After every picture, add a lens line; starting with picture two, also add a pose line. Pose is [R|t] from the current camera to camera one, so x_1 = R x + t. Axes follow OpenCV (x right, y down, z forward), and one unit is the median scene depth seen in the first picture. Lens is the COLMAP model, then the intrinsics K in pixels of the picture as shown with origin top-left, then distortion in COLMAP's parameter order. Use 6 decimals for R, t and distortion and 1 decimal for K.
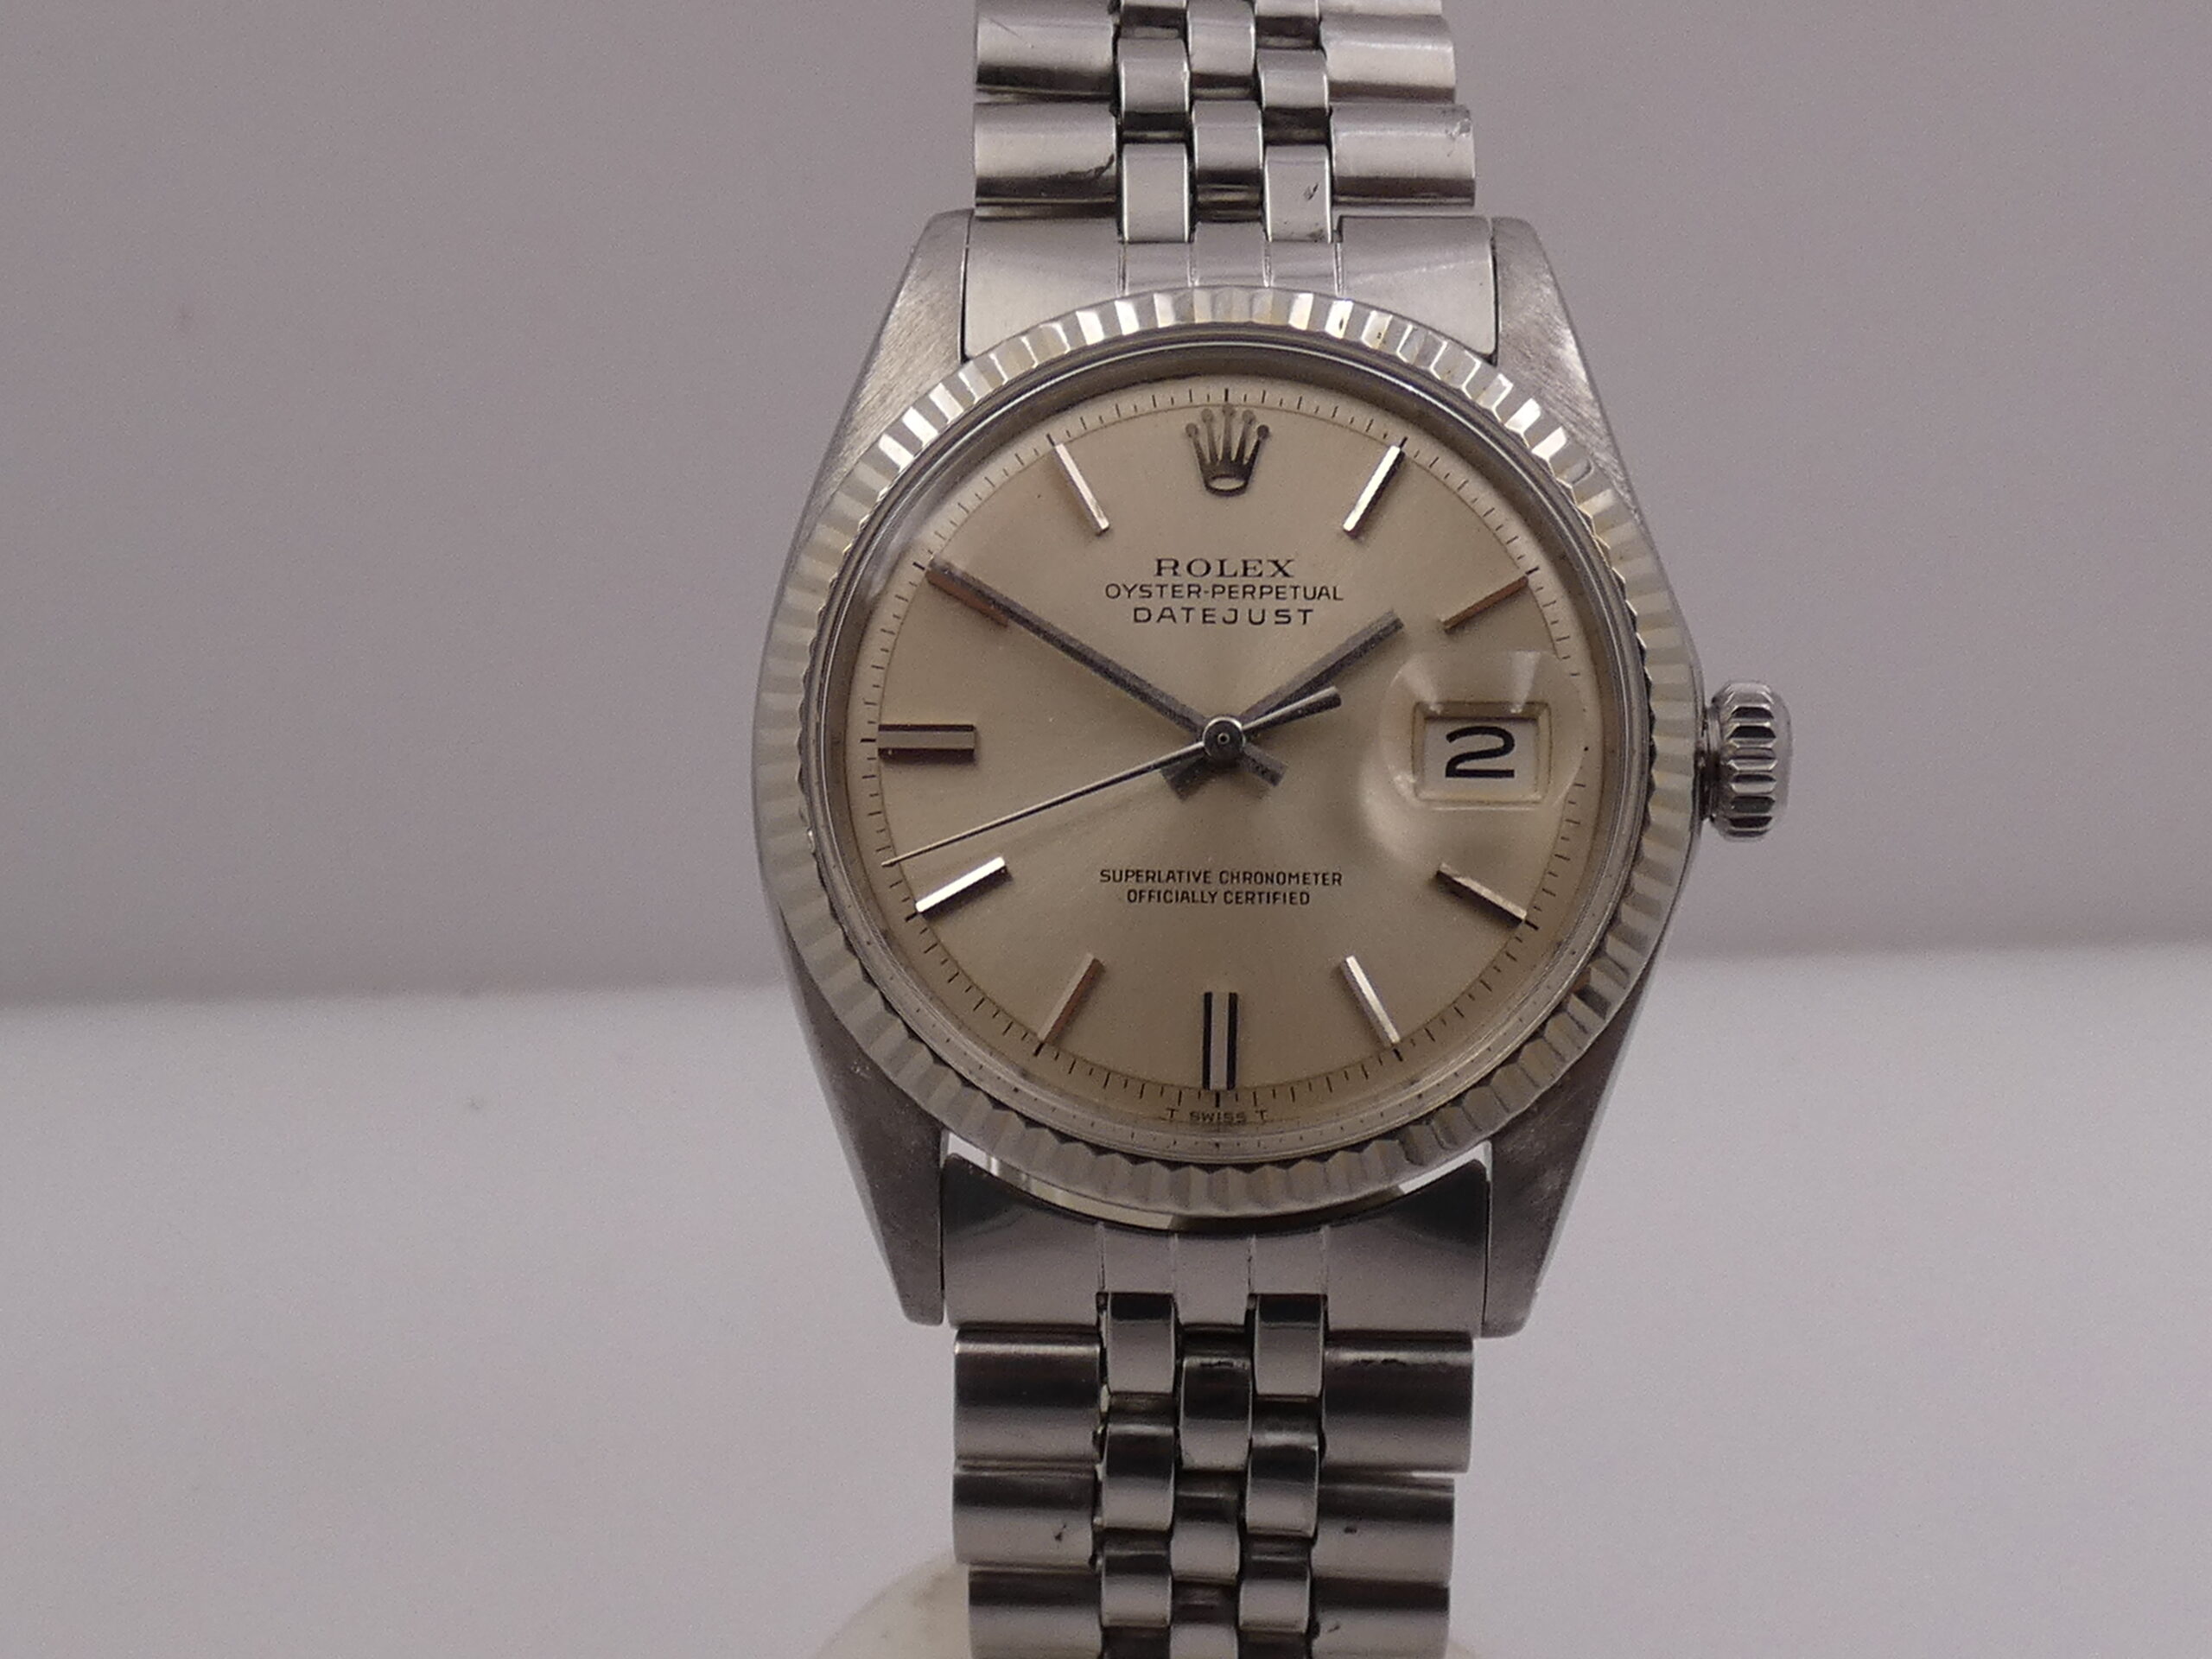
lens RADIAL K [[3538.3, 0, 1106.0], [0, 3538.3, 829.5], [0, 0, 1]] dist [-0.000829, 0.123930]
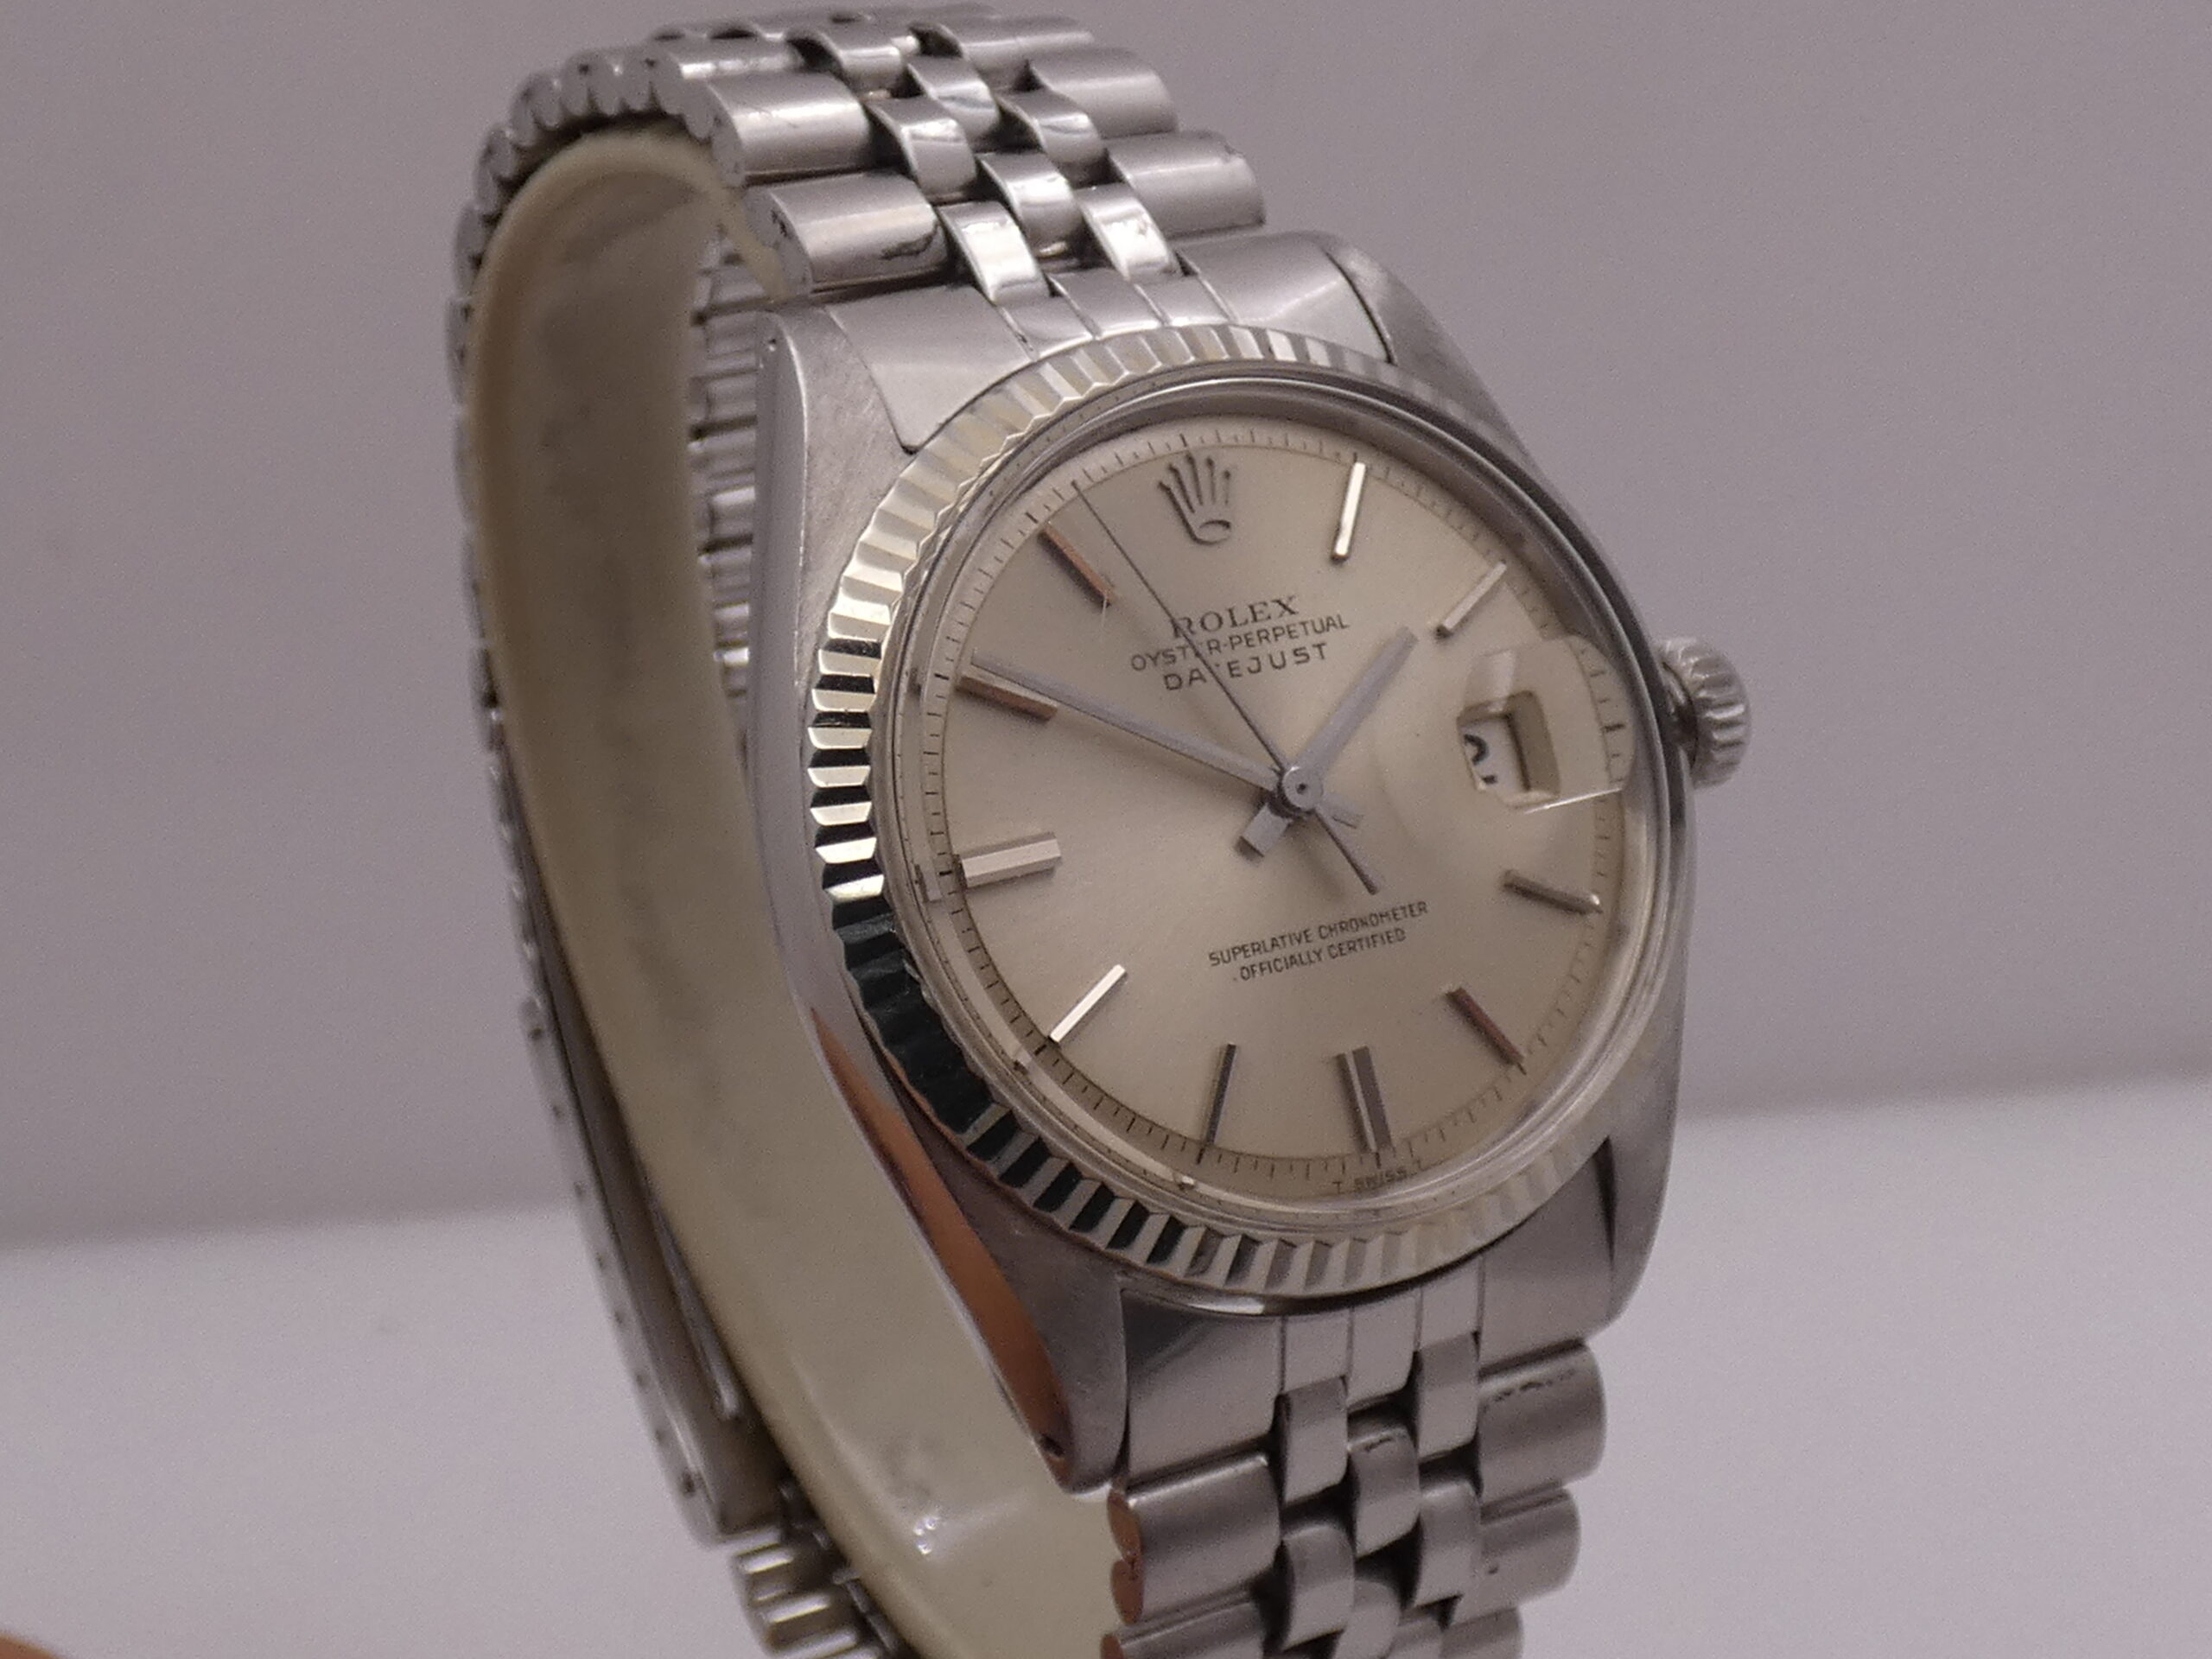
lens RADIAL K [[3538.3, 0, 1106.0], [0, 3538.3, 829.5], [0, 0, 1]] dist [-0.000829, 0.123930]
pose [[0.864010, -0.208144, 0.458434, -0.444737], [0.219932, 0.975107, 0.028223, -0.052783], [-0.452897, 0.076439, 0.888280, 0.175676]]
